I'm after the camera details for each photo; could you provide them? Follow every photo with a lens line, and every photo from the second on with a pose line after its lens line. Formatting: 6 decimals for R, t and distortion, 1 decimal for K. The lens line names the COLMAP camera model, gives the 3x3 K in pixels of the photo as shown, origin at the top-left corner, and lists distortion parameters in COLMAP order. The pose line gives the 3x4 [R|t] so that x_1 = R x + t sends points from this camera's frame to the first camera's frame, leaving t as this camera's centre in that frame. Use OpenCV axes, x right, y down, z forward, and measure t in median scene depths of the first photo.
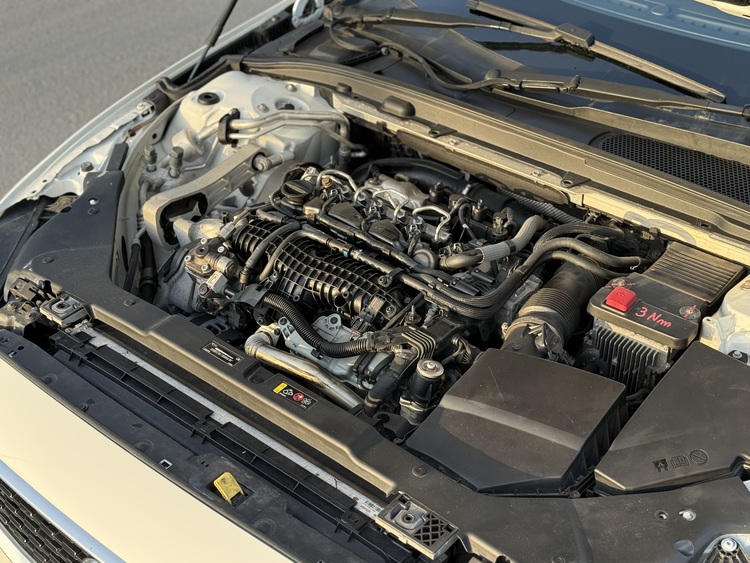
lens RADIAL K [[1127.3, 0, 375.0], [0, 1127.3, 281.5], [0, 0, 1]] dist [0.138043, -0.115749]
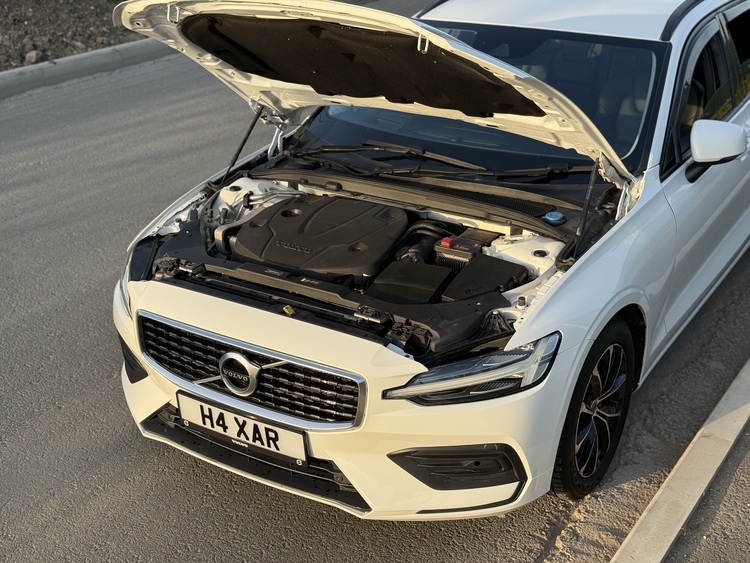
lens RADIAL K [[1057.8, 0, 375.0], [0, 1057.8, 281.5], [0, 0, 1]] dist [0.148332, 0.036999]
pose [[0.988923, -0.048151, 0.140403, -0.177181], [0.077218, 0.974733, -0.209604, 0.408855], [-0.126763, 0.218124, 0.967653, -0.791657]]
